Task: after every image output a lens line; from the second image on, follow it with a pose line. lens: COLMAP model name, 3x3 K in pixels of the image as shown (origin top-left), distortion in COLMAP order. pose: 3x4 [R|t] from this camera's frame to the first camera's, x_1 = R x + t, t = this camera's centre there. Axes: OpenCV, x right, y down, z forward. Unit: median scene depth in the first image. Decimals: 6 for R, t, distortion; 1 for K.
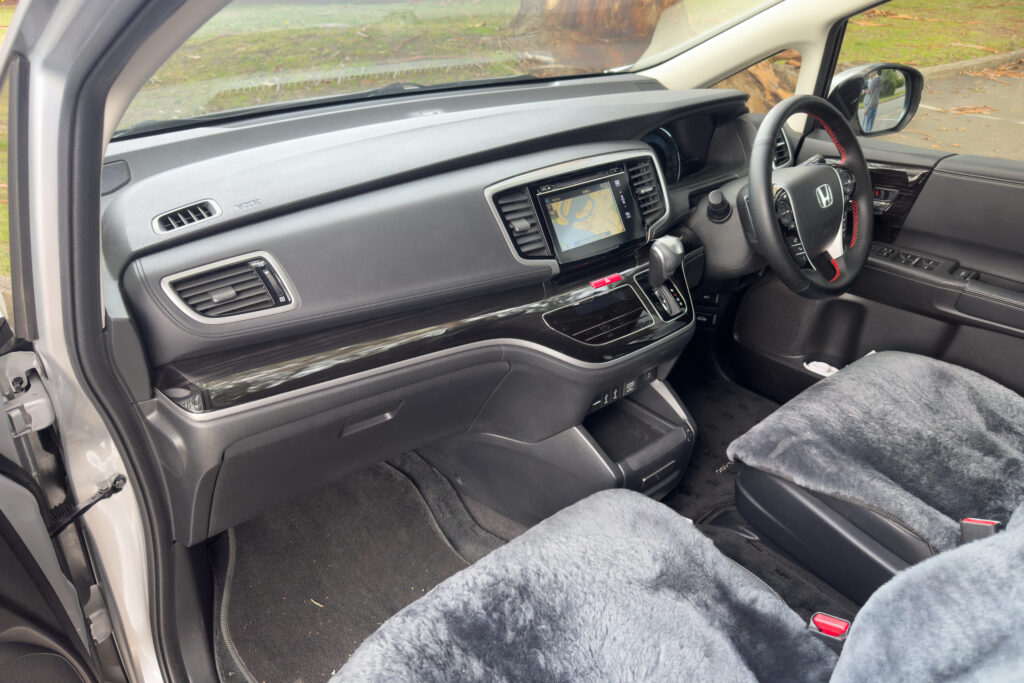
lens RADIAL K [[724.1, 0, 514.3], [0, 724.1, 337.1], [0, 0, 1]] dist [0.125680, -0.187943]
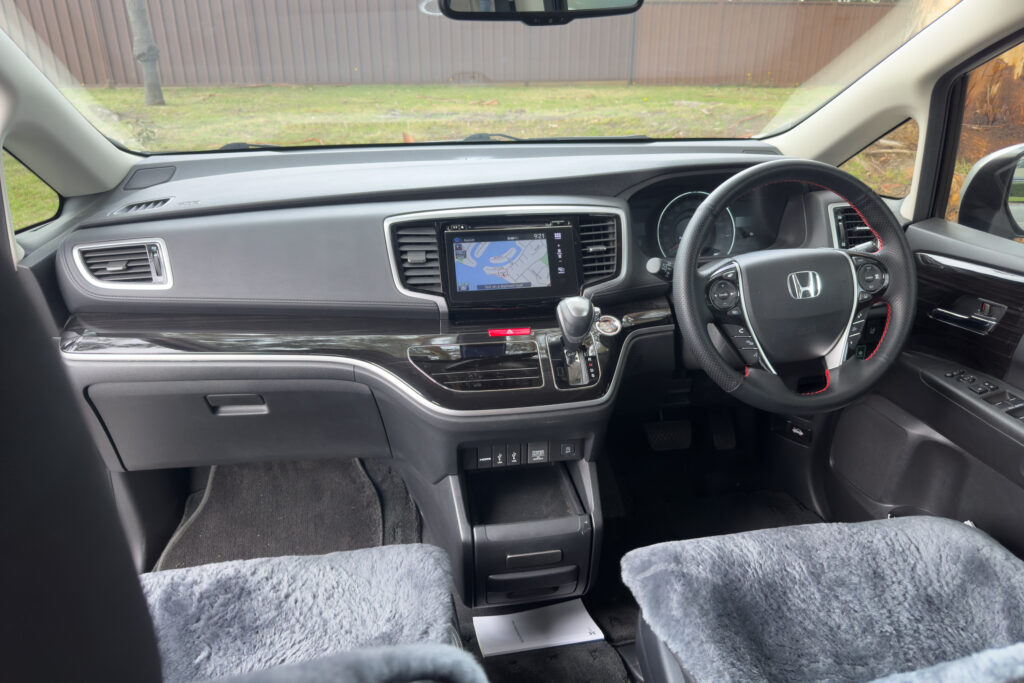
lens RADIAL K [[721.8, 0, 512.0], [0, 721.8, 341.5], [0, 0, 1]] dist [0.091399, -0.111372]
pose [[0.853327, 0.187066, -0.486661, 0.590640], [-0.231915, 0.972178, -0.032956, -0.035877], [0.466956, 0.140987, 0.872969, 0.184672]]
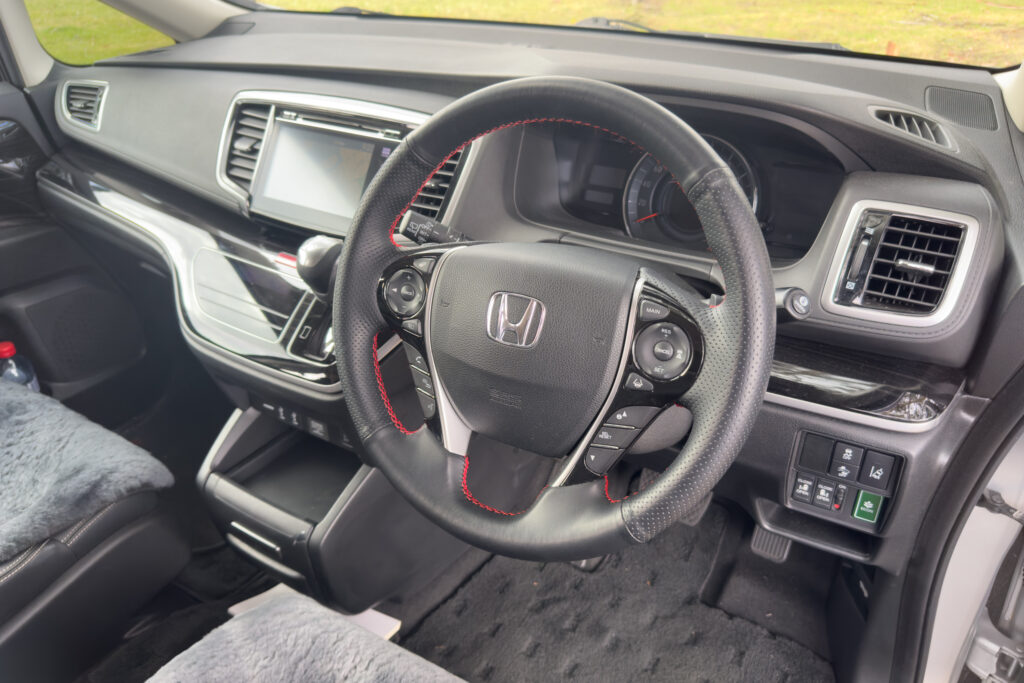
lens RADIAL K [[724.1, 0, 514.3], [0, 724.1, 337.1], [0, 0, 1]] dist [0.125680, -0.187943]
pose [[0.287801, 0.457060, -0.841586, 0.842046], [-0.442762, 0.842714, 0.306259, -0.337388], [0.849195, 0.284481, 0.444903, 0.880967]]
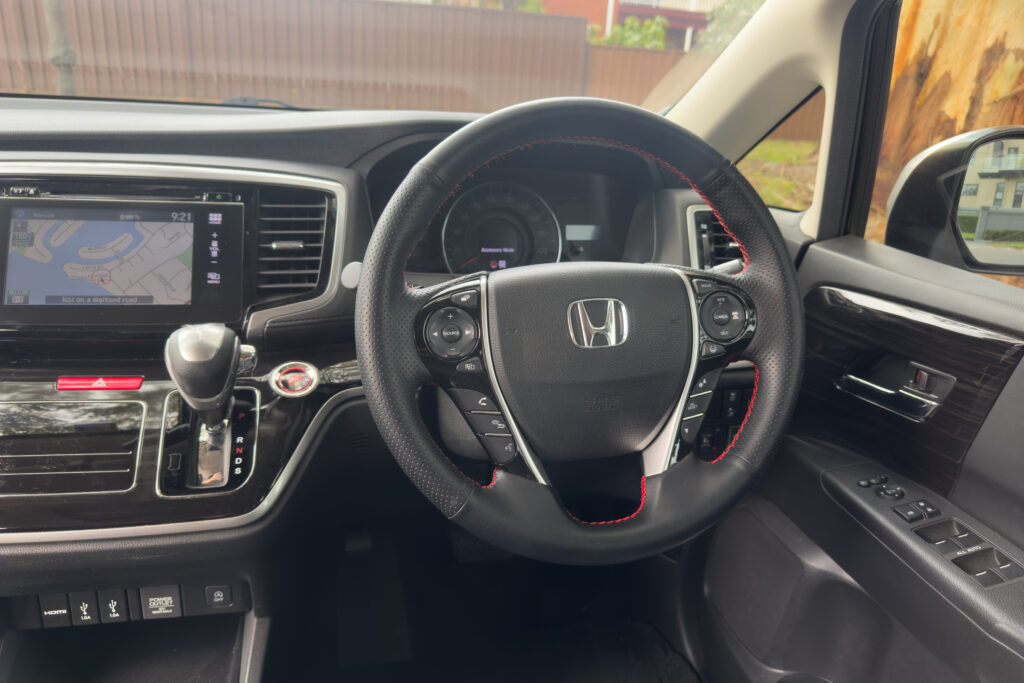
lens RADIAL K [[724.1, 0, 514.3], [0, 724.1, 337.1], [0, 0, 1]] dist [0.125680, -0.187943]
pose [[0.872939, 0.199062, -0.445367, 0.615606], [-0.272143, 0.956408, -0.105935, -0.134578], [0.404865, 0.213678, 0.889059, 0.646634]]
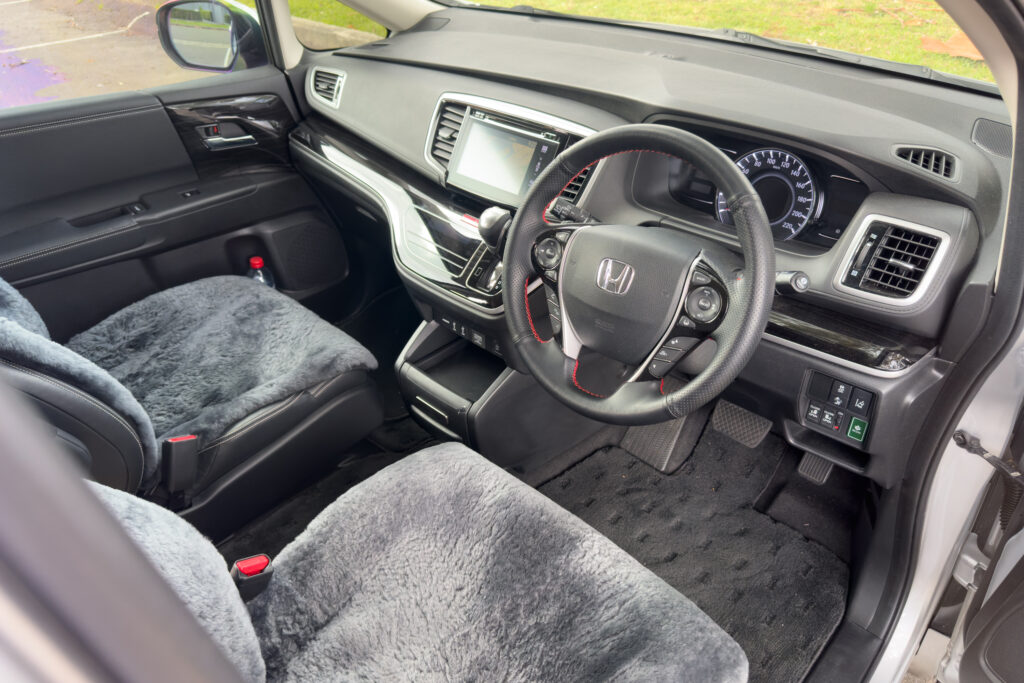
lens RADIAL K [[724.1, 0, 514.3], [0, 724.1, 337.1], [0, 0, 1]] dist [0.125680, -0.187943]
pose [[0.087845, 0.537150, -0.838900, 1.092788], [-0.456223, 0.770334, 0.445473, -0.440432], [0.885519, 0.343593, 0.312730, 0.782437]]
